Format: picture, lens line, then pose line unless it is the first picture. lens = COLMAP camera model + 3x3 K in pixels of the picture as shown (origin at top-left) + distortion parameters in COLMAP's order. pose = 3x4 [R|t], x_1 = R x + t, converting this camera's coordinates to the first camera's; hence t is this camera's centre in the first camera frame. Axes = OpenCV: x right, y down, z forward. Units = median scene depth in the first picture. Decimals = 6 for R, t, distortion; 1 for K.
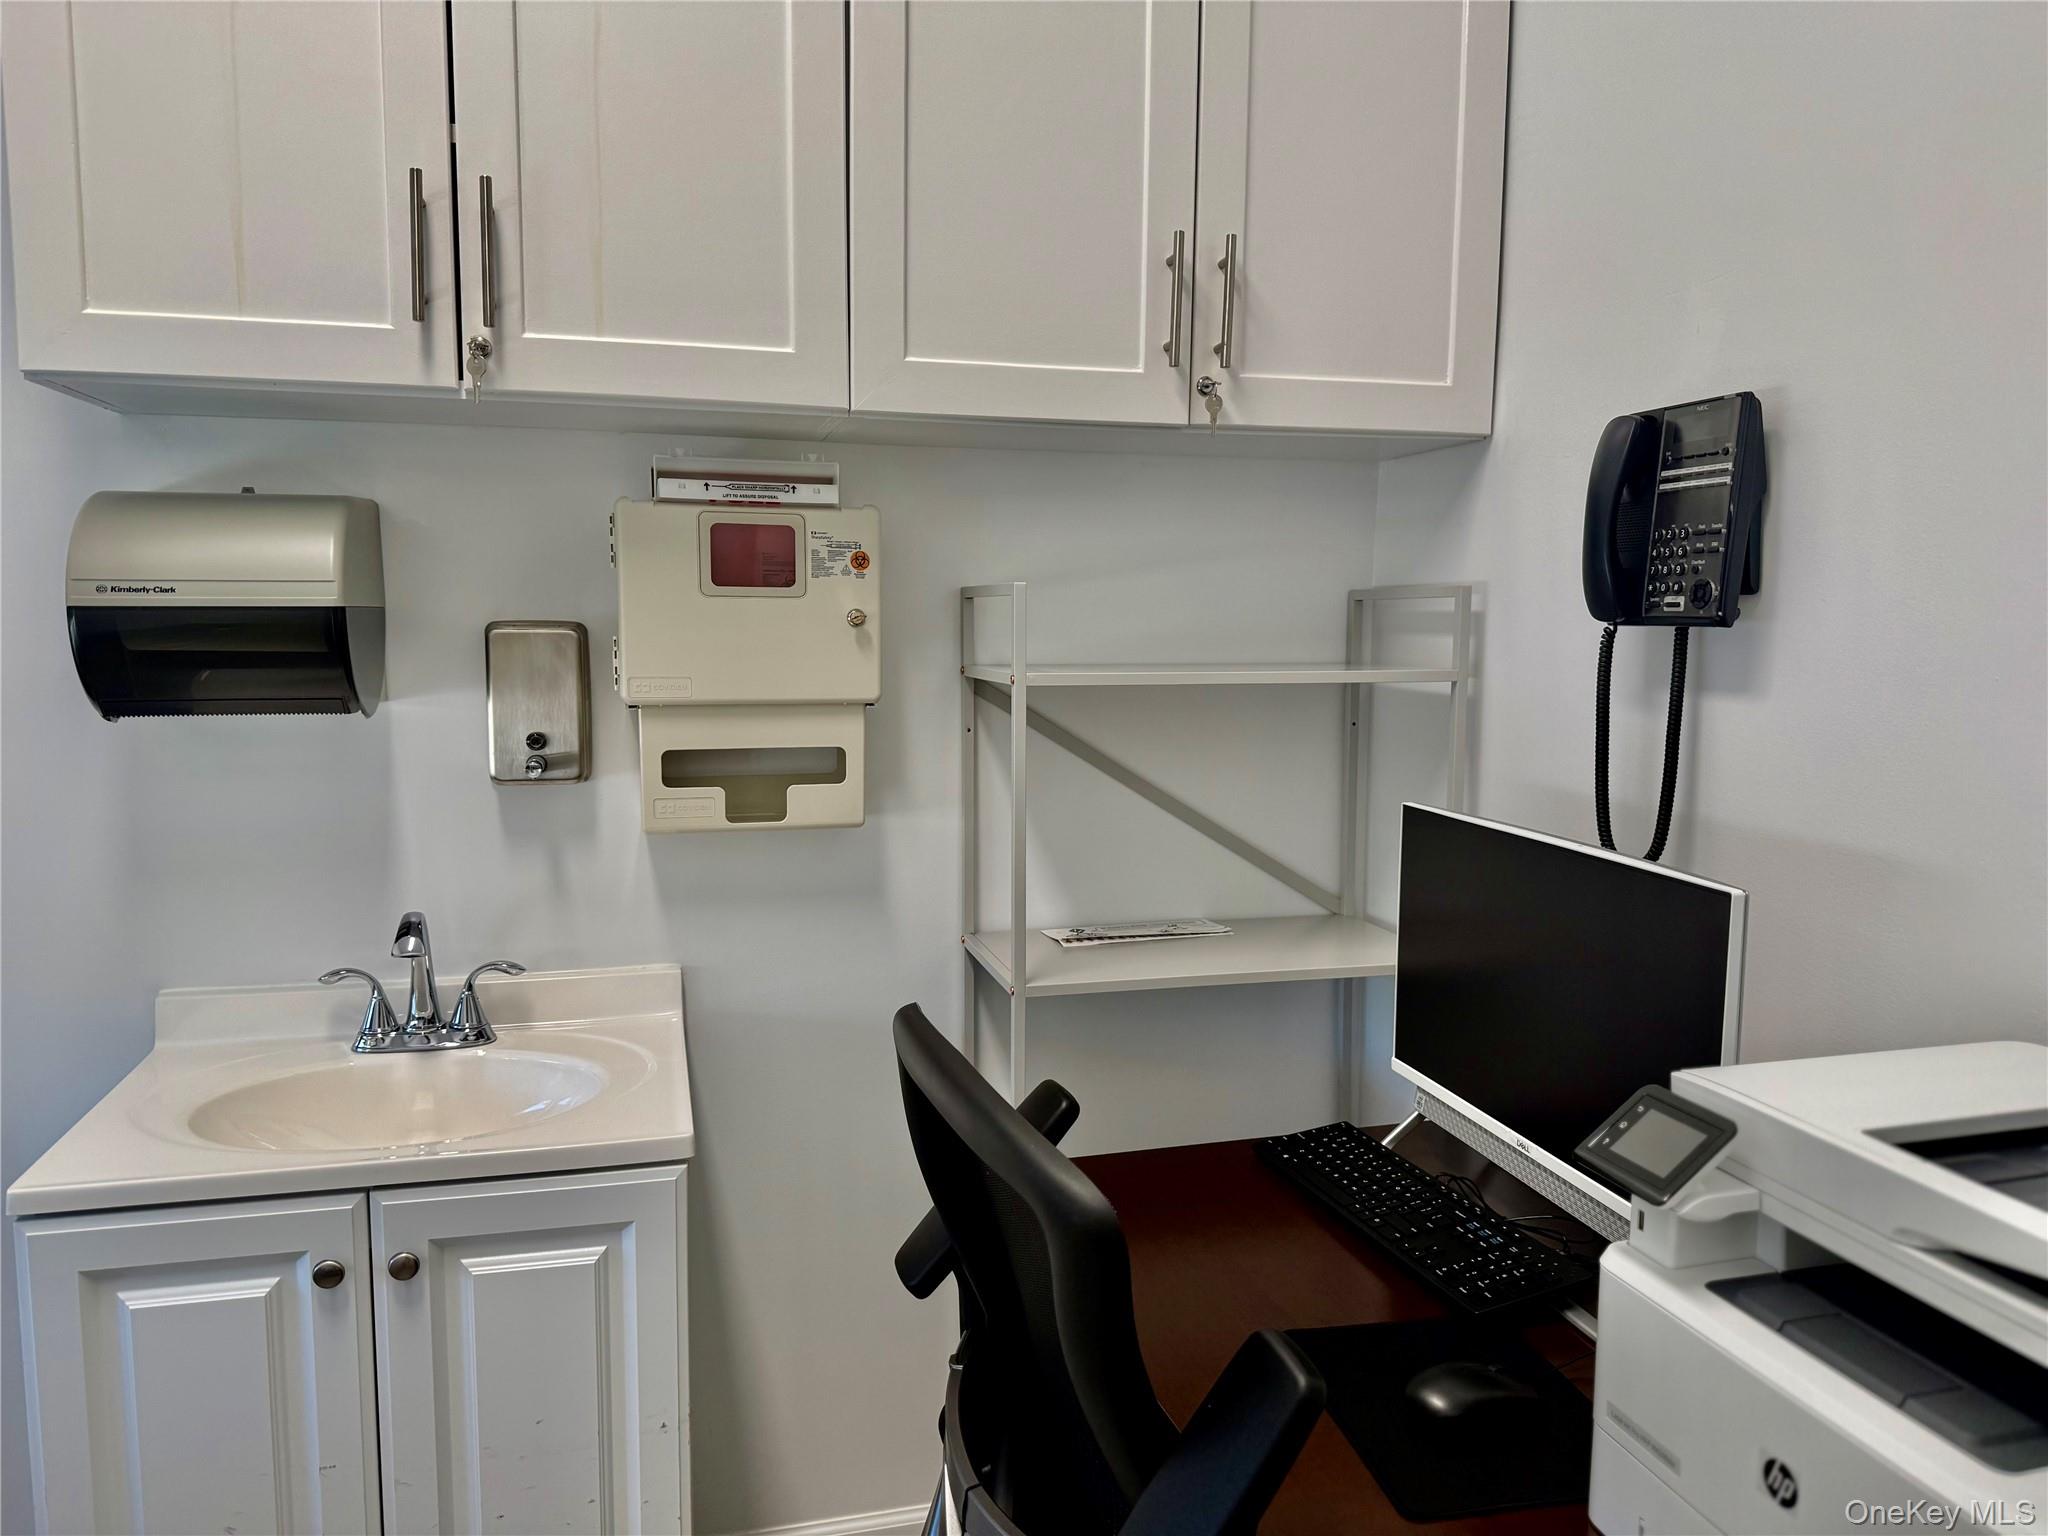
lens RADIAL K [[1423.7, 0, 1041.2], [0, 1423.7, 765.6], [0, 0, 1]] dist [0.027830, -0.046289]
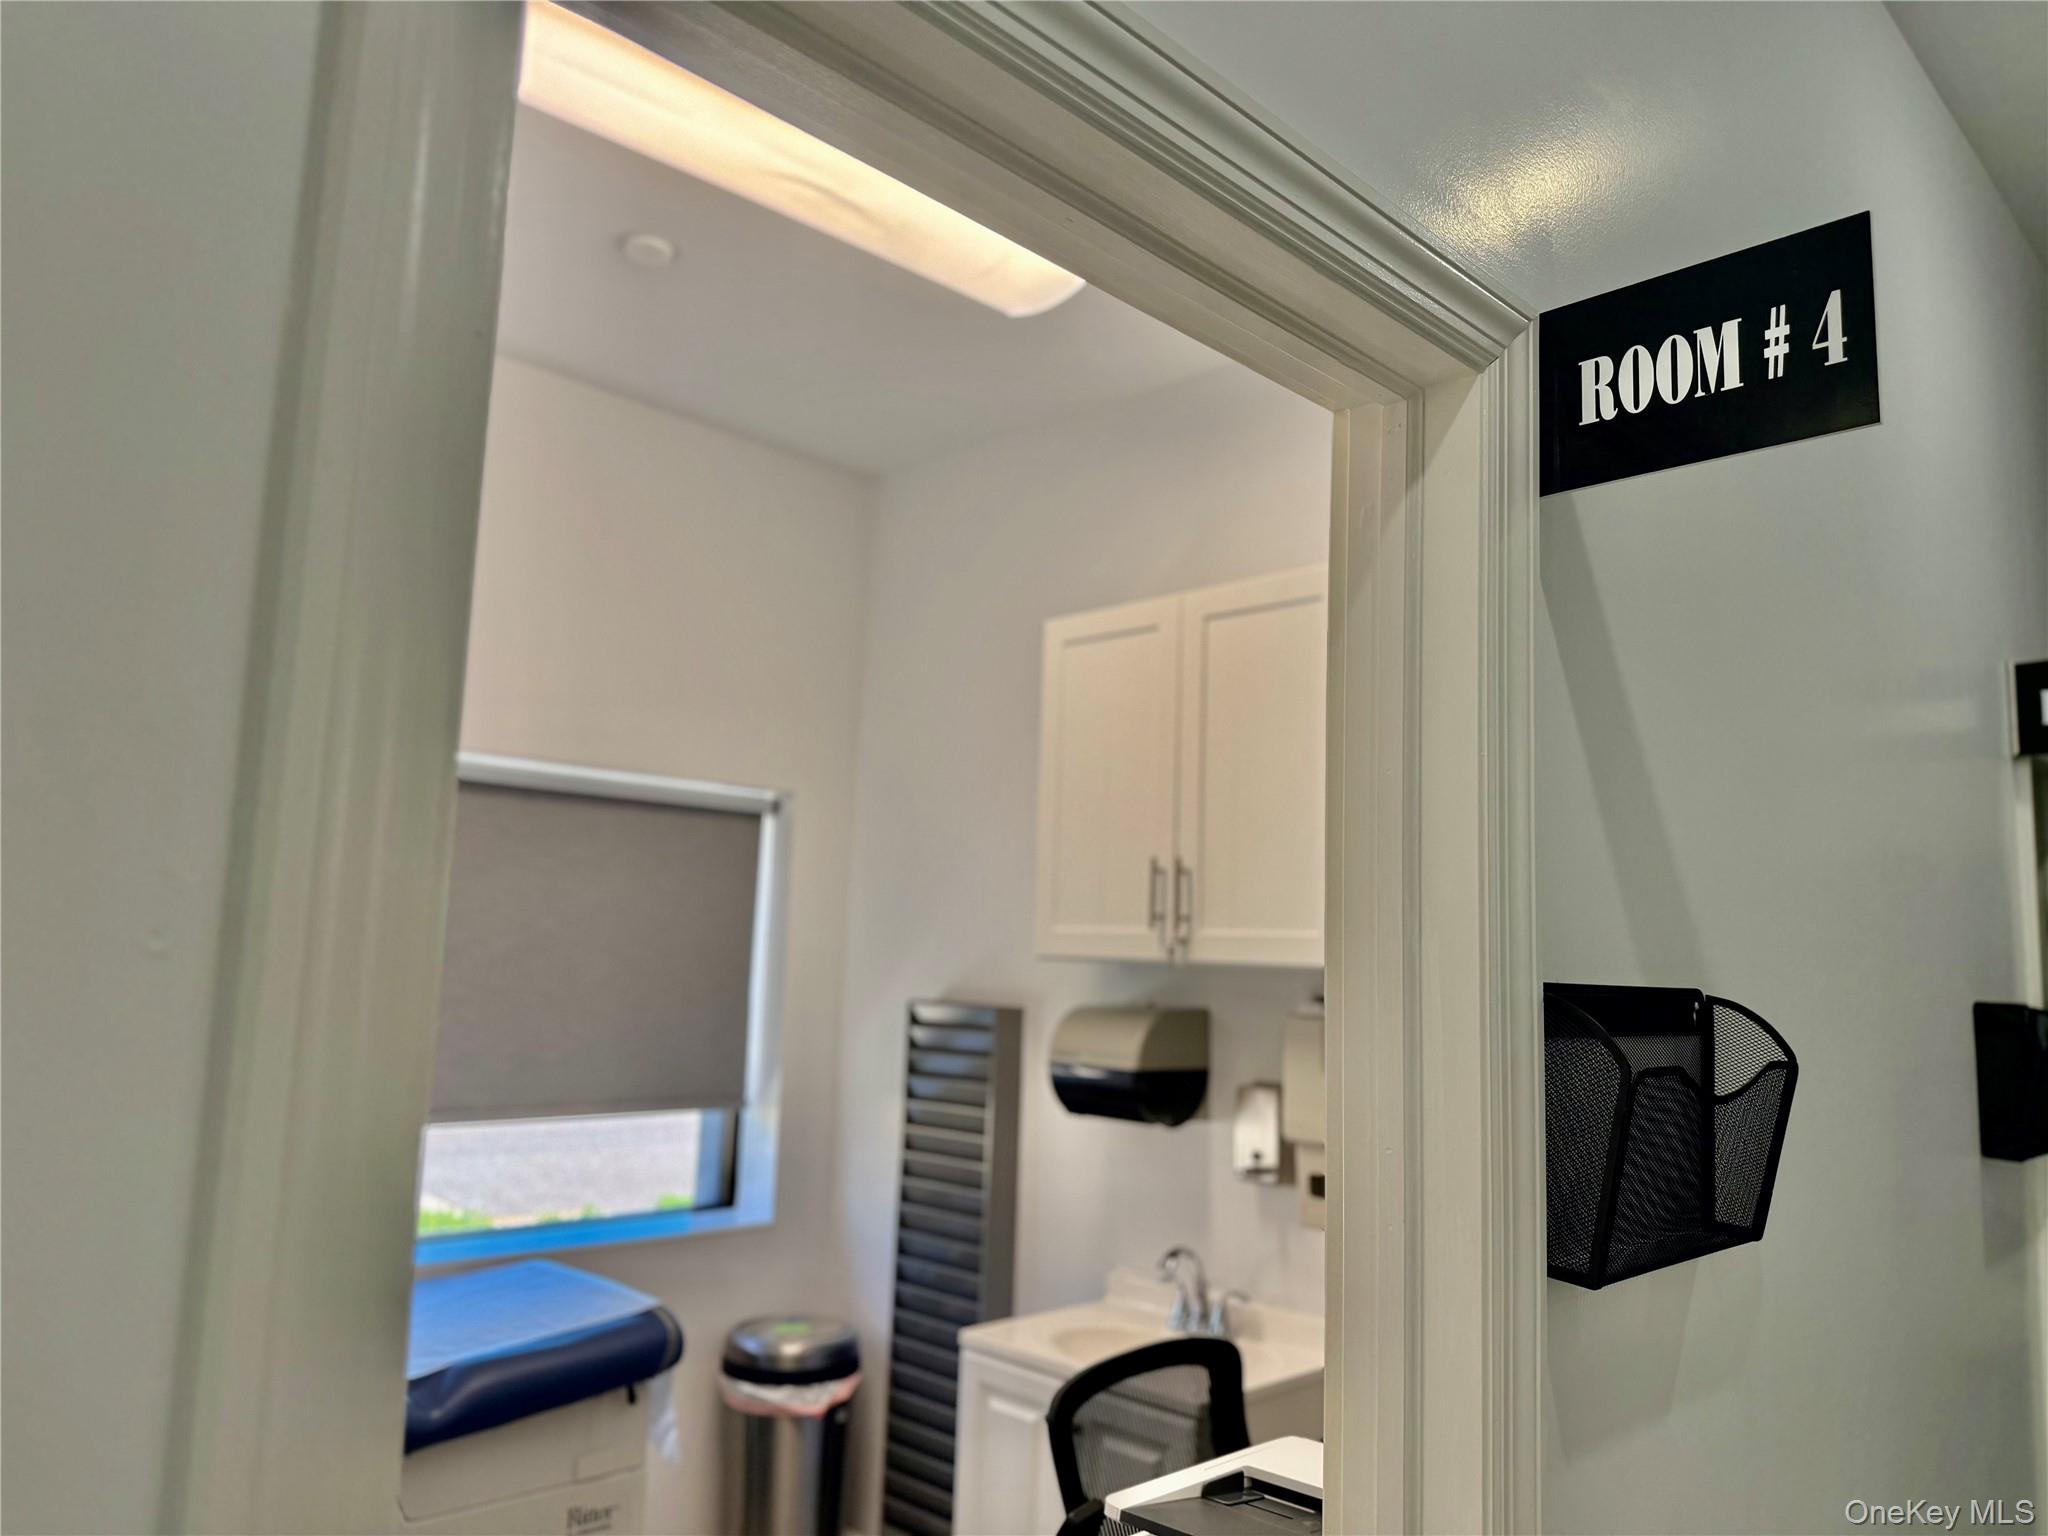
lens RADIAL K [[1423.7, 0, 1041.2], [0, 1423.7, 765.6], [0, 0, 1]] dist [0.027830, -0.046289]
pose [[0.500278, -0.119056, -0.857641, 1.014404], [-0.116800, 0.972170, -0.203087, -0.094072], [0.857951, 0.201772, 0.472449, -0.100871]]
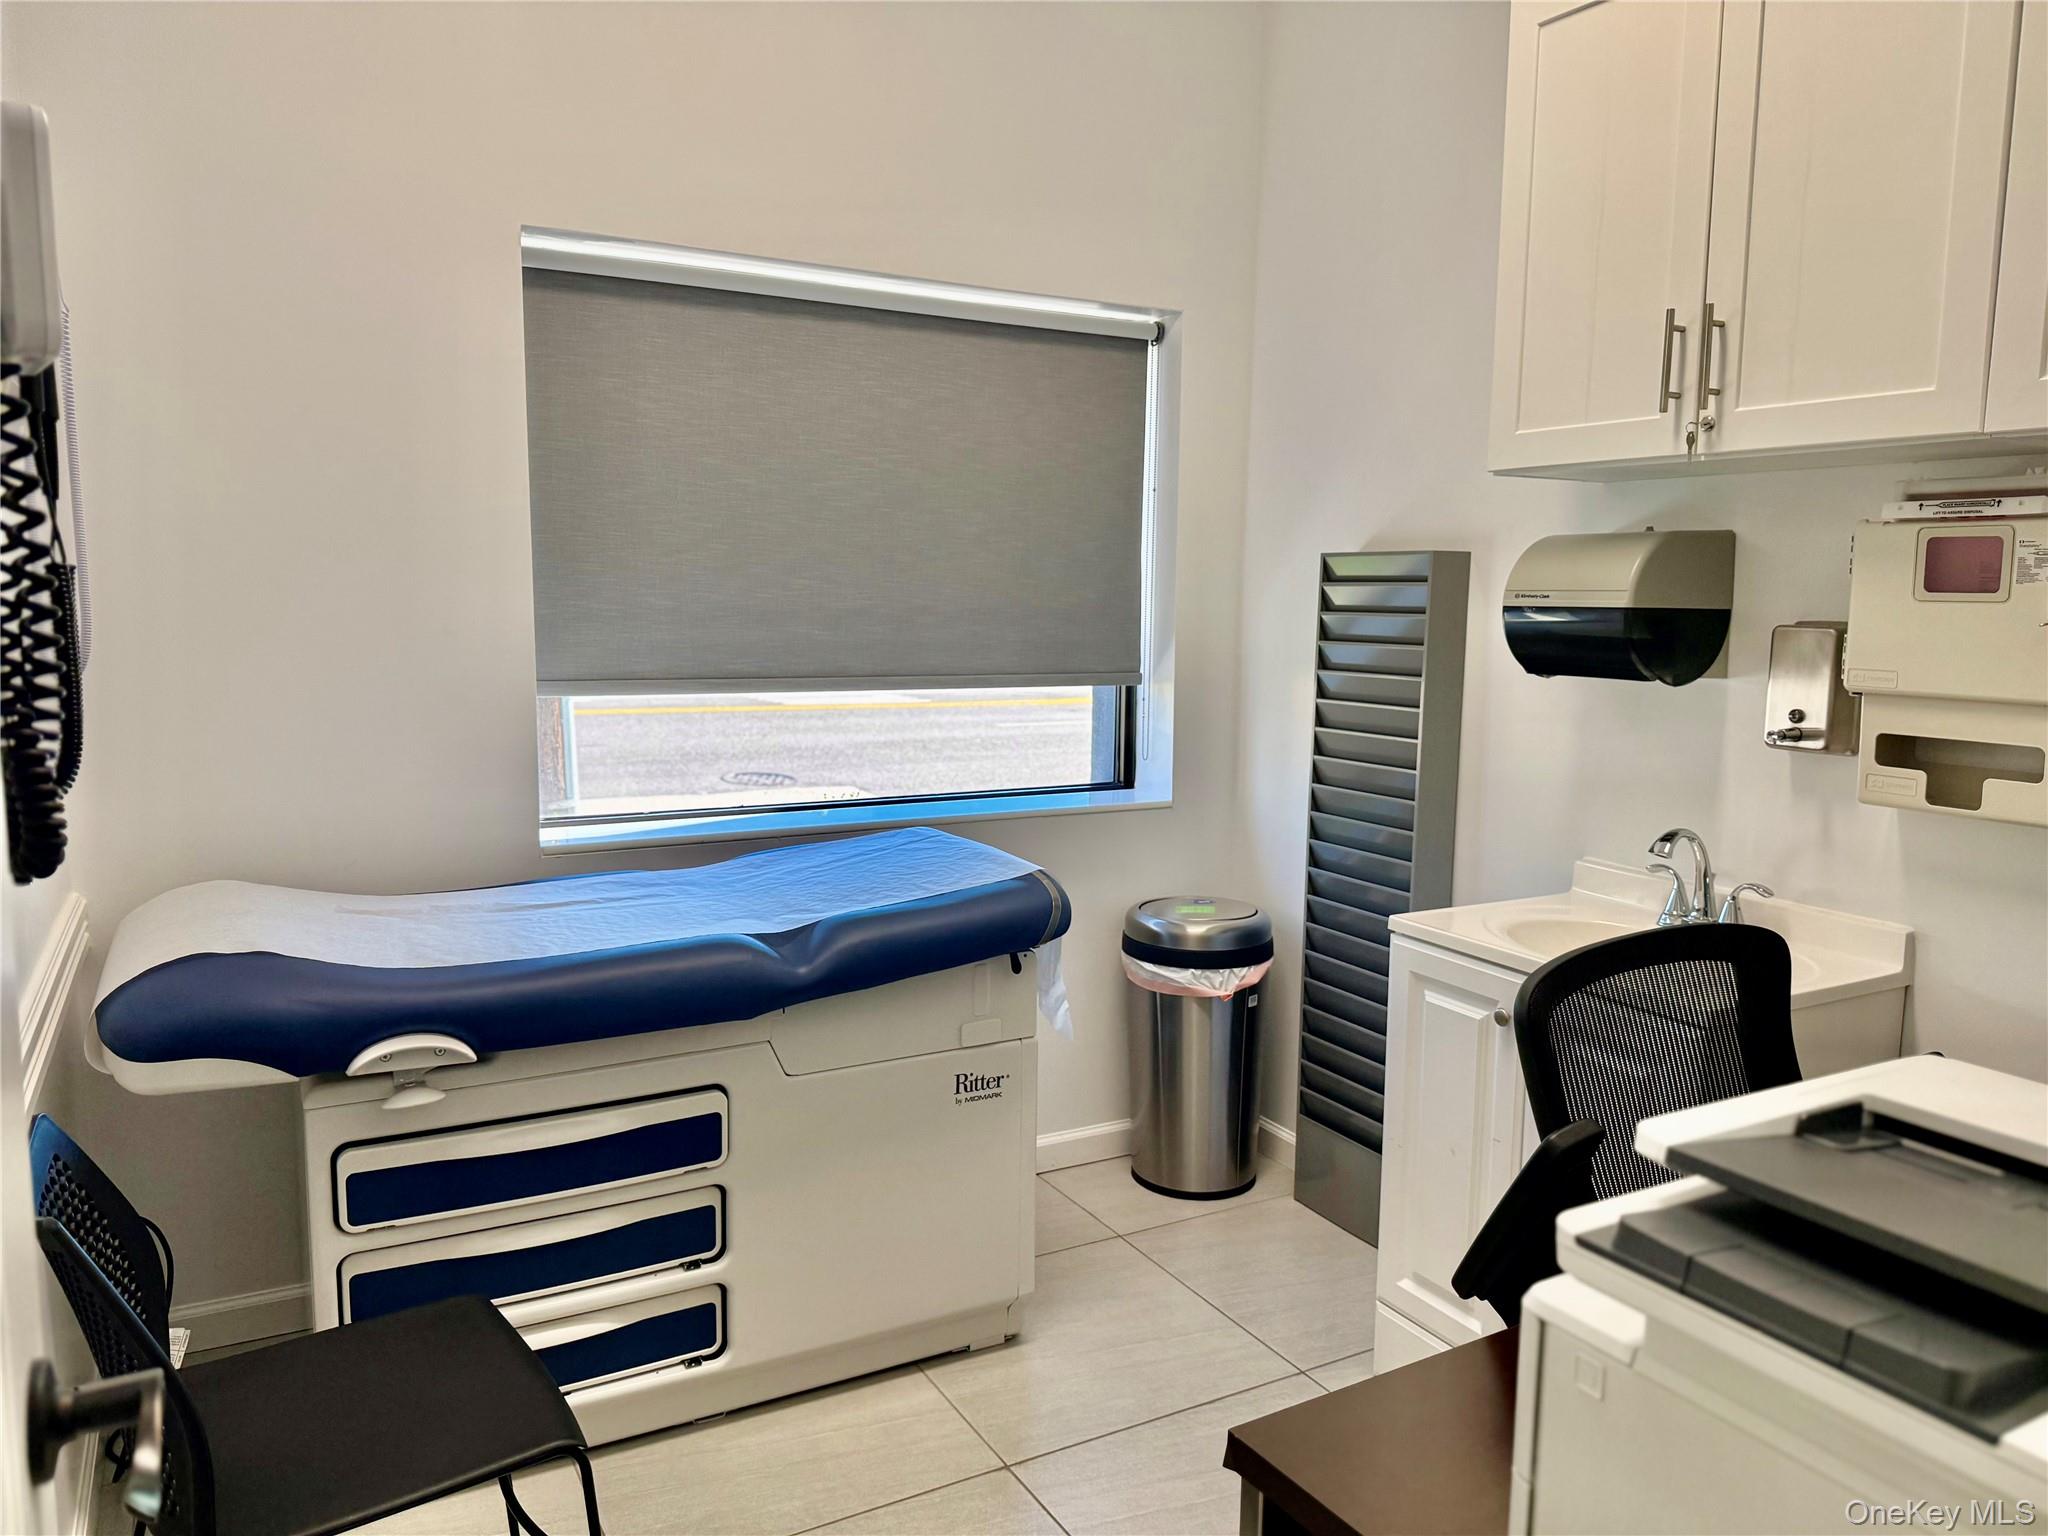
lens RADIAL K [[1423.7, 0, 1041.2], [0, 1423.7, 765.6], [0, 0, 1]] dist [0.027830, -0.046289]
pose [[0.241482, 0.111556, -0.963972, 0.710505], [-0.111738, 0.989960, 0.086573, -0.008740], [0.963951, 0.086806, 0.251522, 0.042728]]
